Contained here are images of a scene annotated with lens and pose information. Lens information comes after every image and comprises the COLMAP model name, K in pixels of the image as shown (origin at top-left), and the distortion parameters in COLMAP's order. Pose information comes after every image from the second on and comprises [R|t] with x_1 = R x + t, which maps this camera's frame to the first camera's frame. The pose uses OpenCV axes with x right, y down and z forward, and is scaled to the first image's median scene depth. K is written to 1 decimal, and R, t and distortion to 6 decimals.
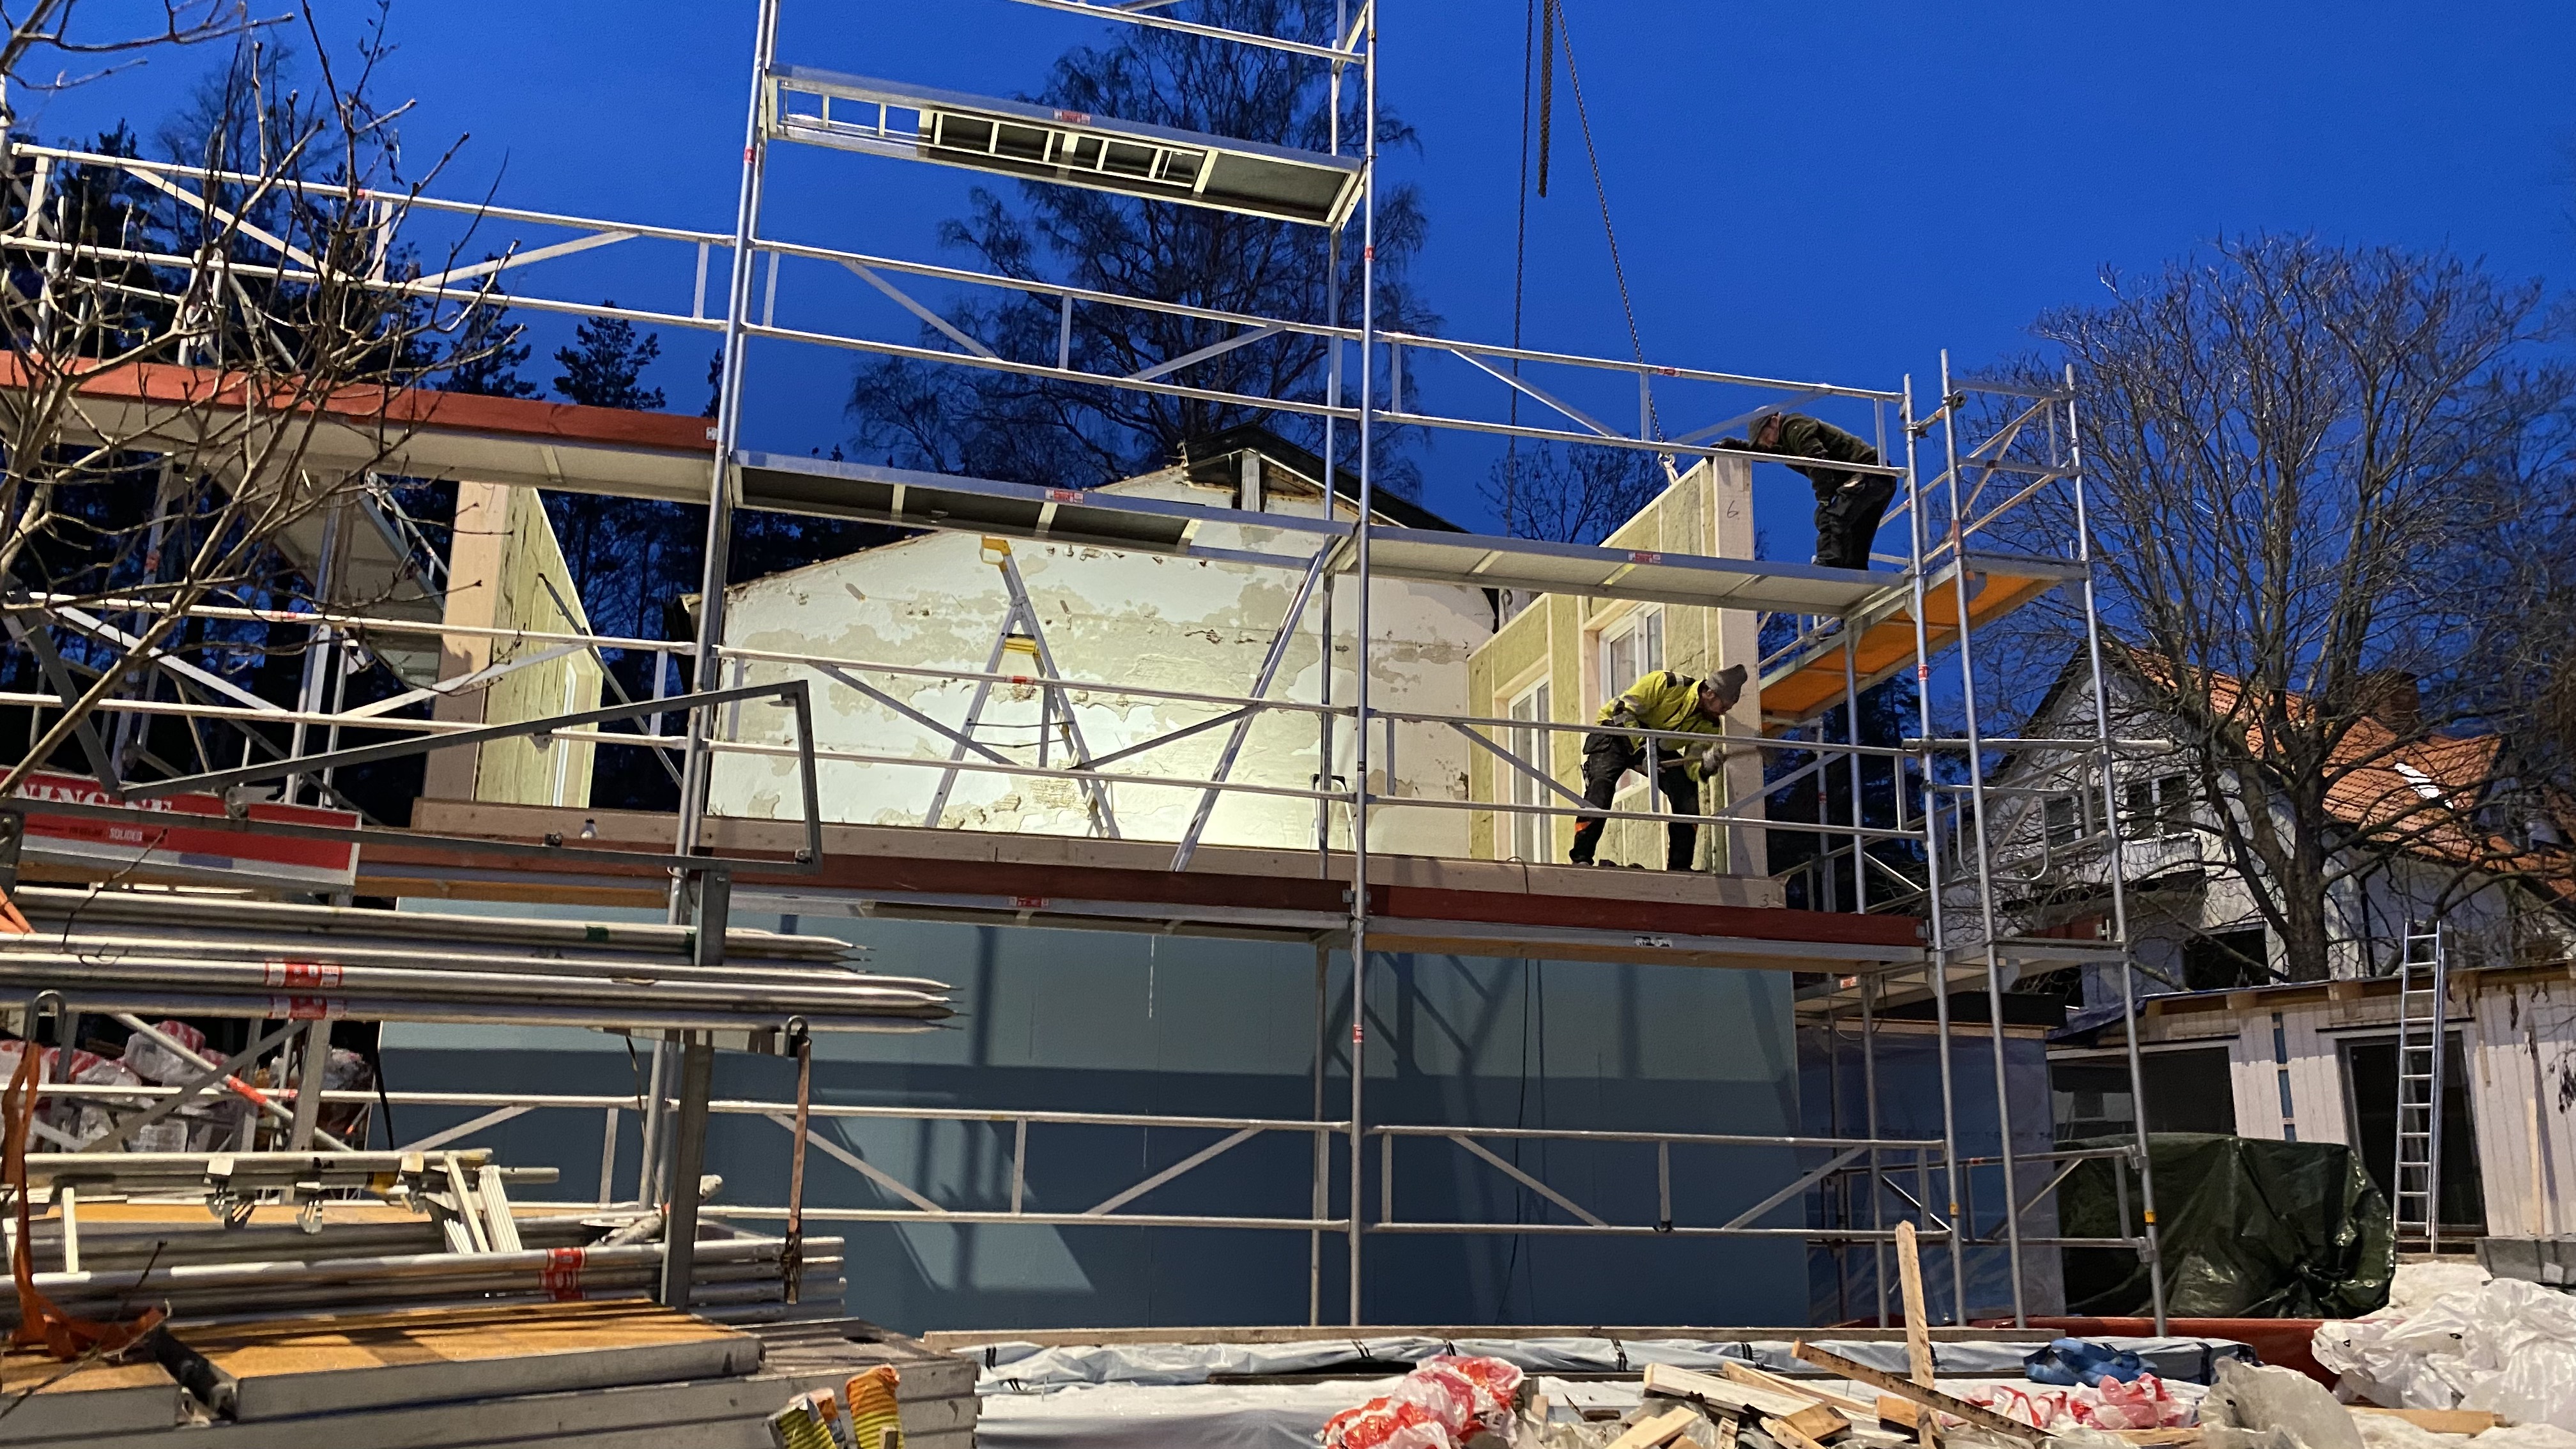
lens RADIAL K [[1901.1, 0, 1287.0], [0, 1901.1, 732.9], [0, 0, 1]] dist [-0.002183, -0.000759]
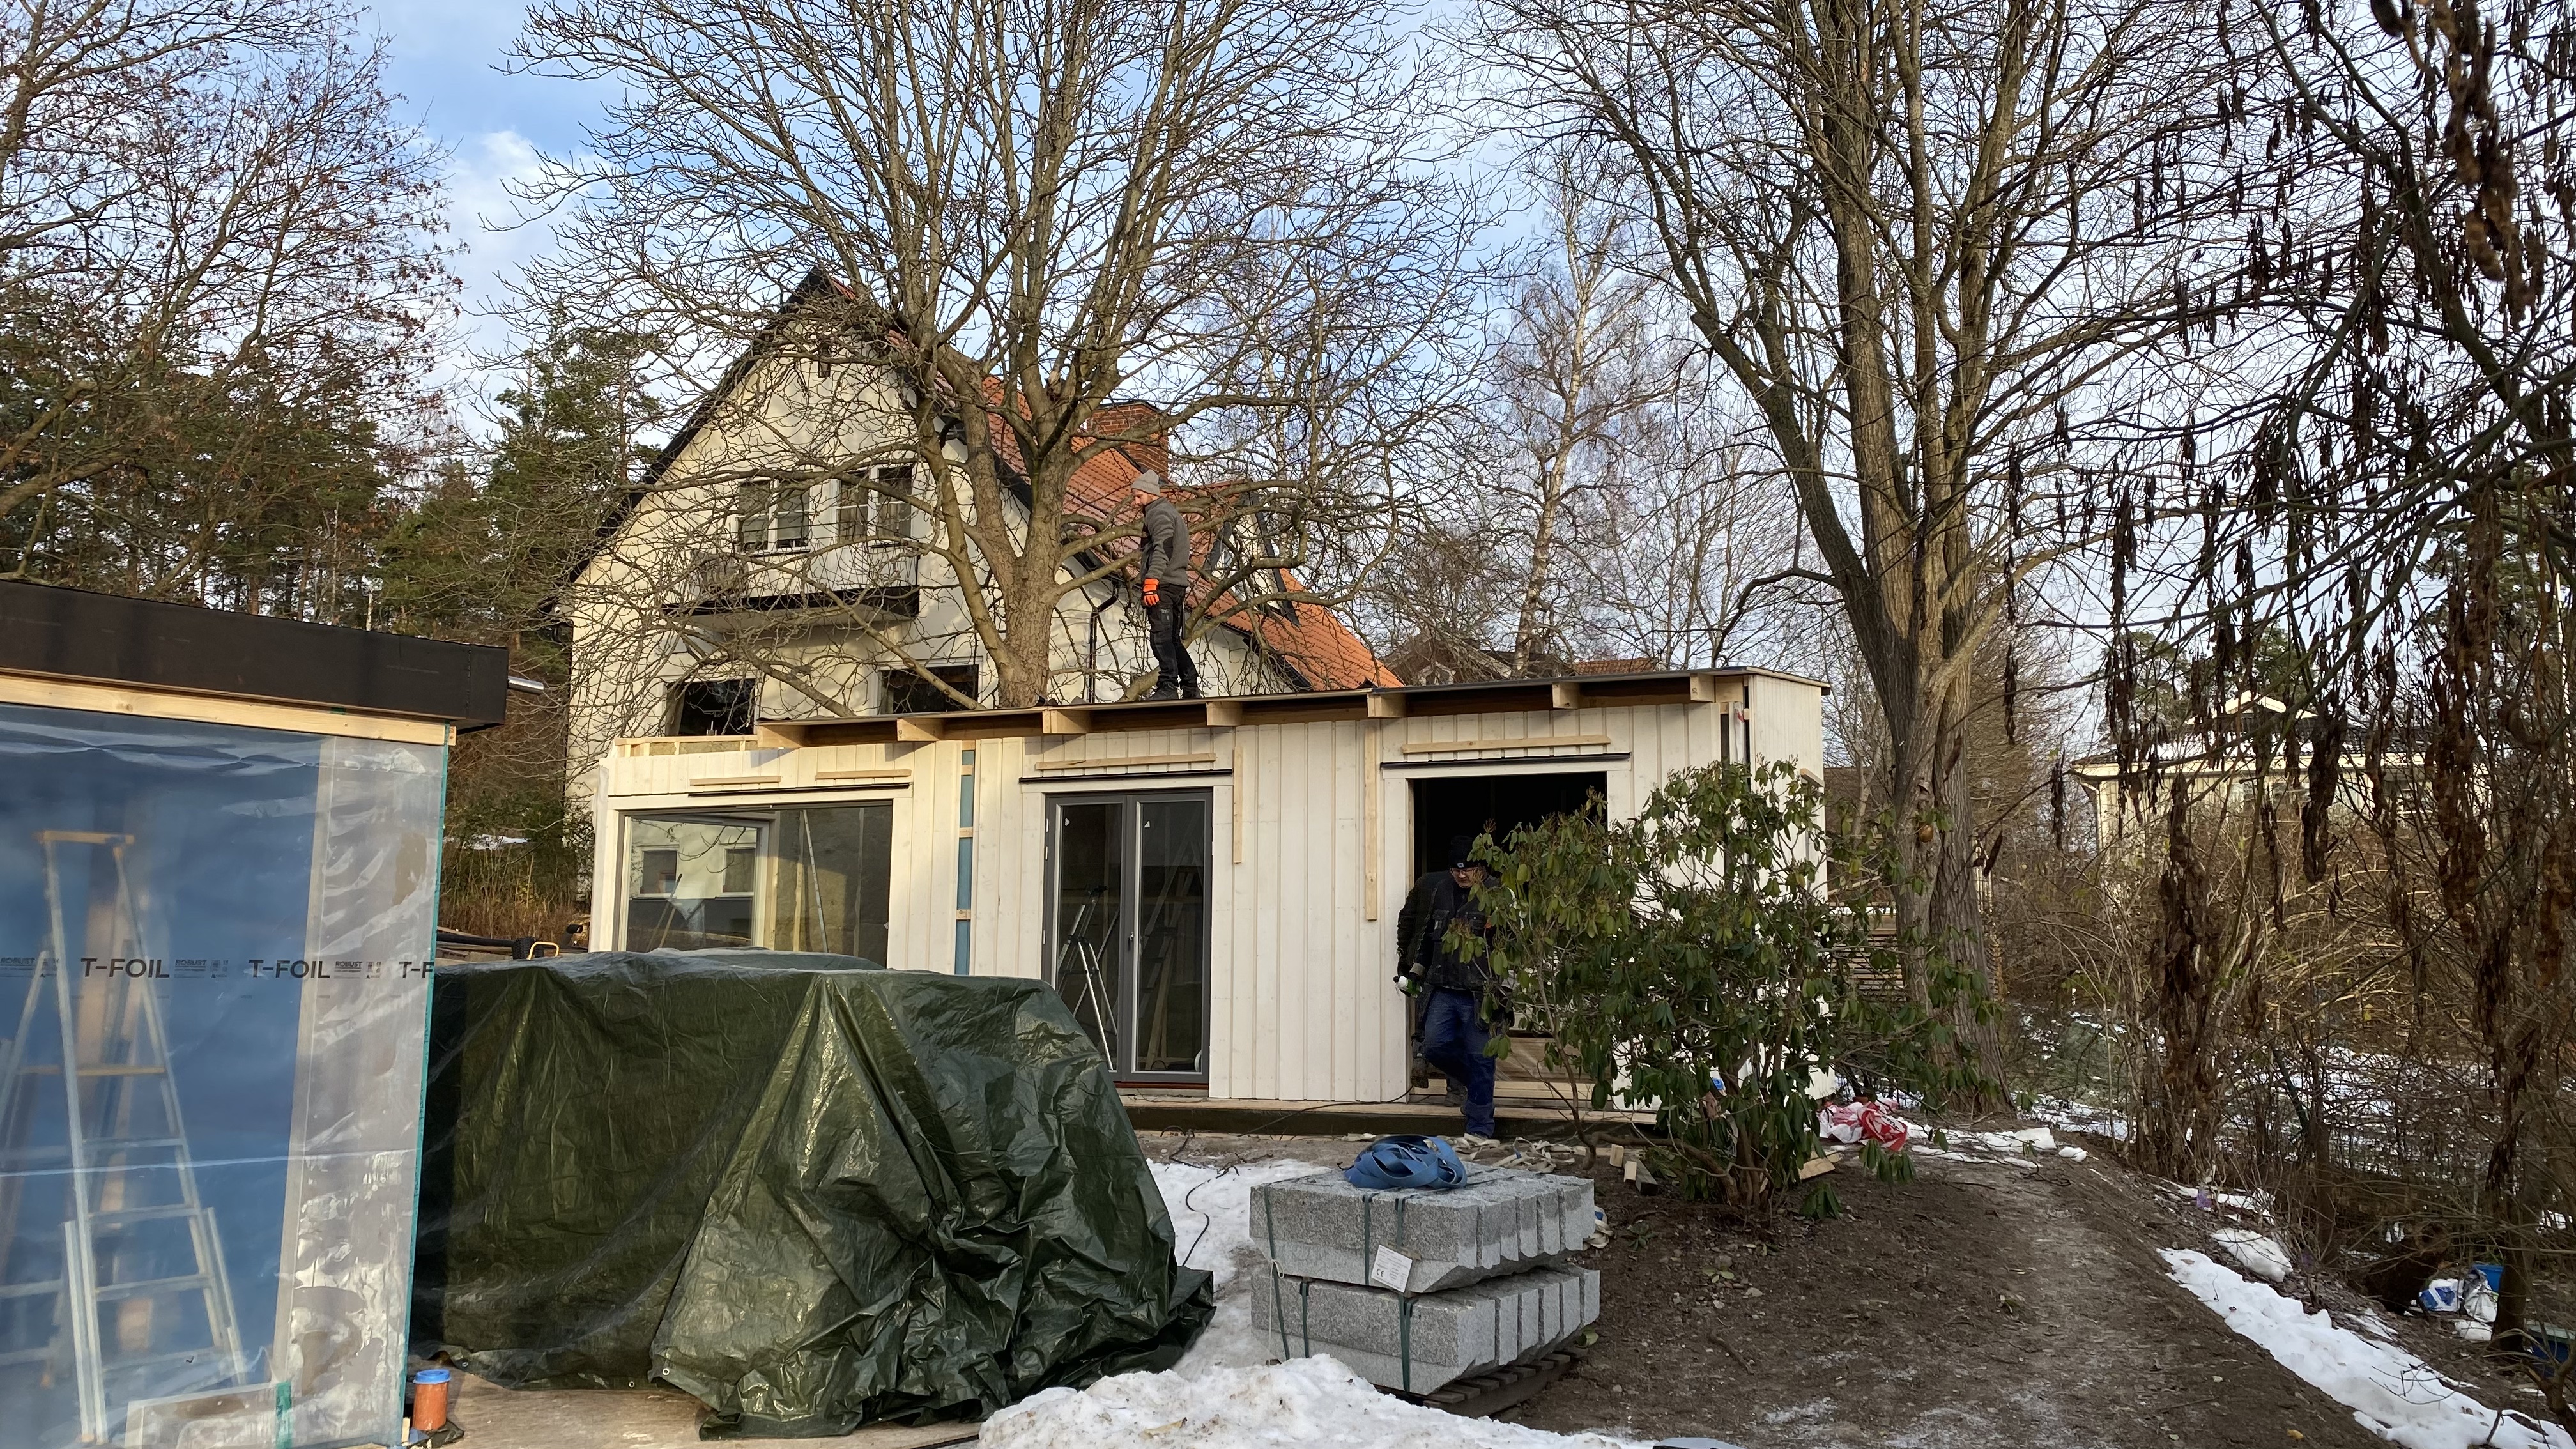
lens RADIAL K [[1901.1, 0, 1287.0], [0, 1901.1, 724.4], [0, 0, 1]] dist [-0.002183, -0.000759]
pose [[0.807470, 0.059908, 0.586858, 0.229734], [-0.132343, 0.987868, 0.081250, 0.071911], [-0.574871, -0.143274, 0.805603, 0.420893]]
